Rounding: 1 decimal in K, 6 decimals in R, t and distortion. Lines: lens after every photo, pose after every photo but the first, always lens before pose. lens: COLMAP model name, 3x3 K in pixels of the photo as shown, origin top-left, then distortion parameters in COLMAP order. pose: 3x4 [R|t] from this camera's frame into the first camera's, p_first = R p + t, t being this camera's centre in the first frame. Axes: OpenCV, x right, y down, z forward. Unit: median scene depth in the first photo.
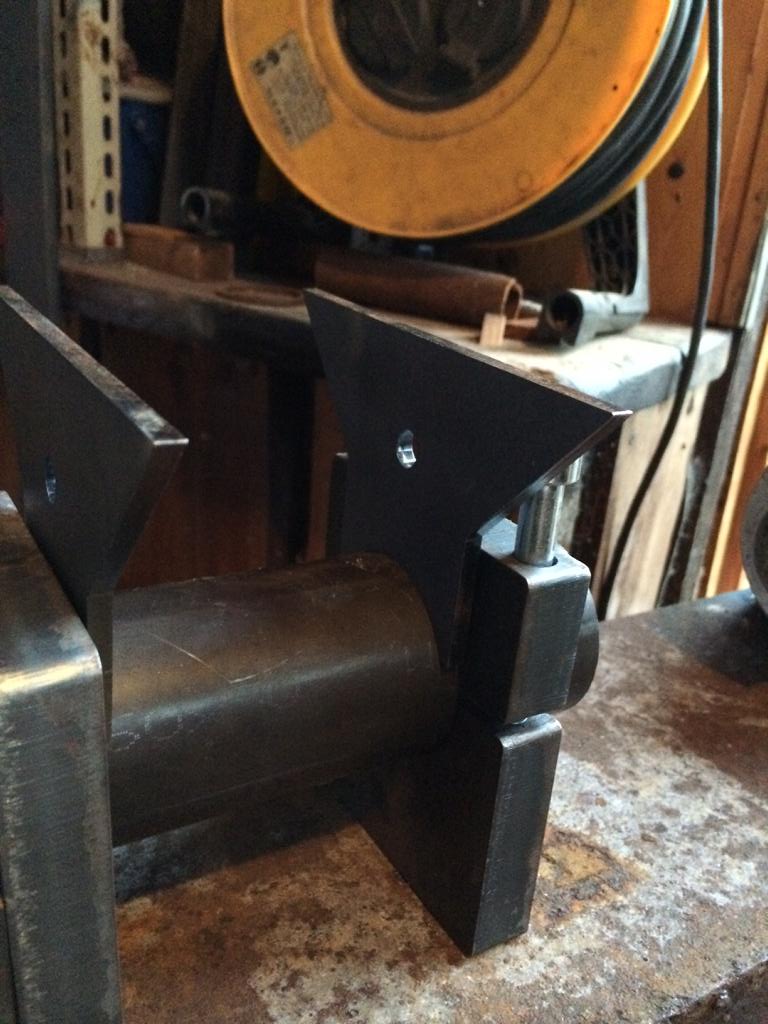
lens RADIAL K [[904.0, 0, 385.0], [0, 904.0, 510.2], [0, 0, 1]] dist [0.005051, -0.003272]
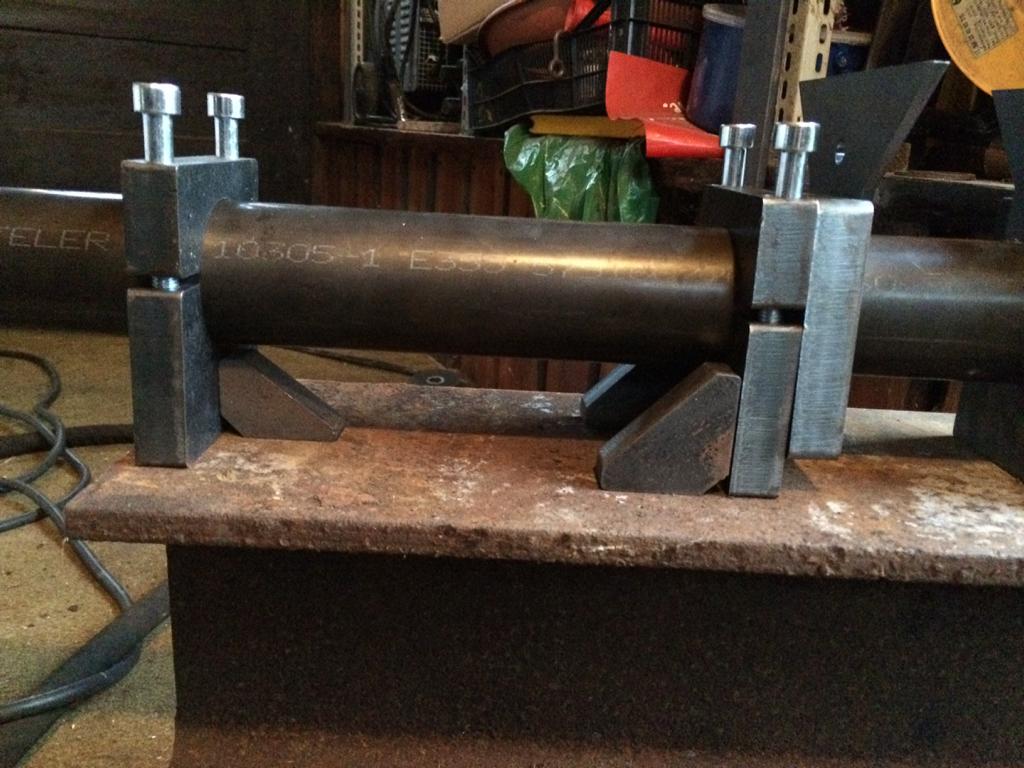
lens RADIAL K [[904.0, 0, 513.8], [0, 904.0, 386.3], [0, 0, 1]] dist [0.005051, -0.003272]
pose [[0.863516, 0.100268, -0.494253, 0.008341], [-0.166477, 0.981774, -0.091683, 0.266778], [0.476052, 0.161452, 0.864470, -0.310808]]
